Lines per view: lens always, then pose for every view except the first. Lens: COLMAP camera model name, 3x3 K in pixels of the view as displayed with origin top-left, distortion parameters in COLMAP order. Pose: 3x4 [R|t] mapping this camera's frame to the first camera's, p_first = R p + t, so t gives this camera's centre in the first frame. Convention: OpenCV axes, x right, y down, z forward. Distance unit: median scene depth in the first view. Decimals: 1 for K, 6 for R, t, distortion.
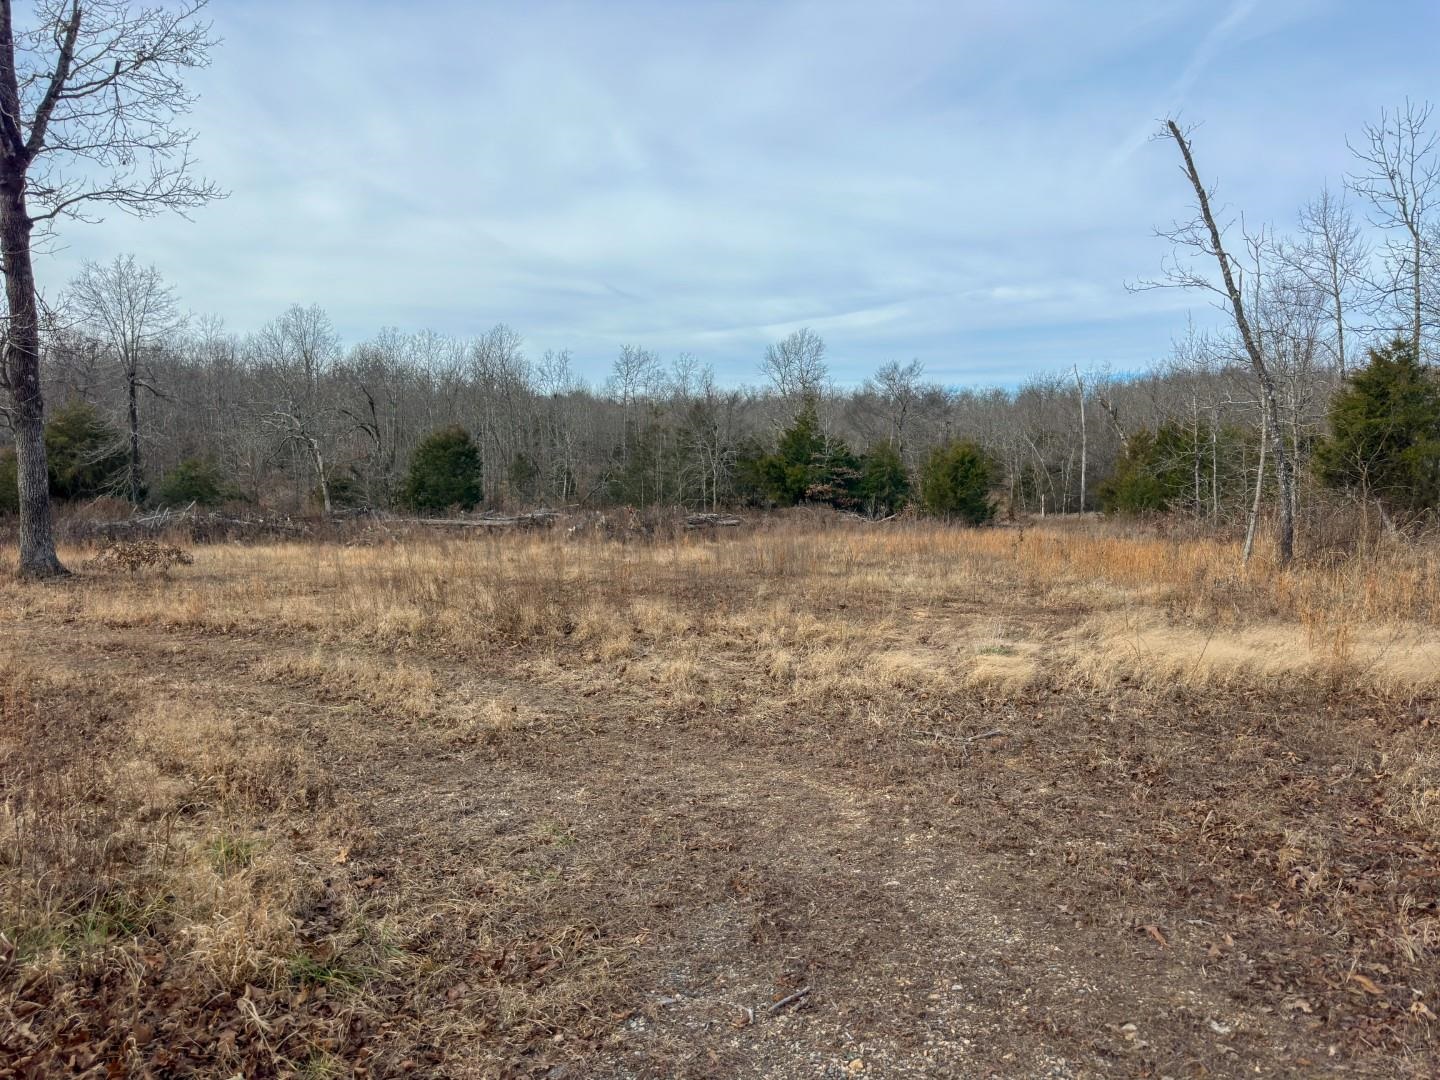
lens RADIAL K [[1008.0, 0, 720.0], [0, 1008.0, 540.0], [0, 0, 1]] dist [-0.000354, -0.000331]
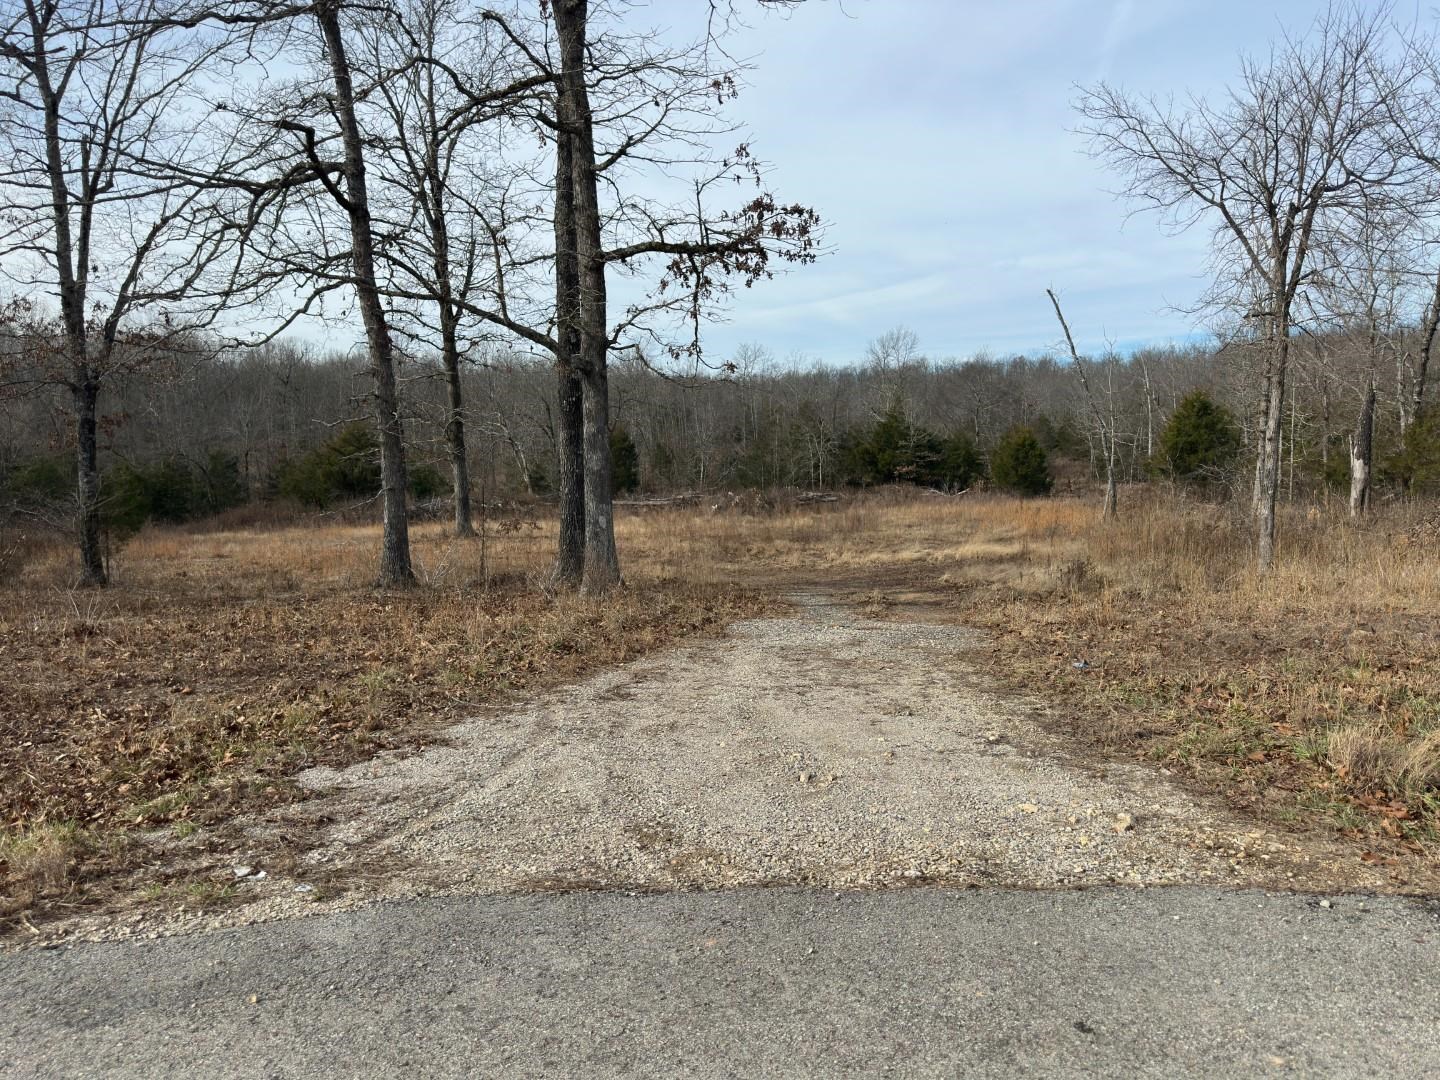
lens RADIAL K [[1008.0, 0, 720.0], [0, 1008.0, 540.0], [0, 0, 1]] dist [-0.000354, -0.000331]
pose [[0.993560, -0.015119, -0.112294, 0.010035], [0.018054, 0.999520, 0.025164, 0.000236], [0.111859, -0.027029, 0.993356, -0.262575]]
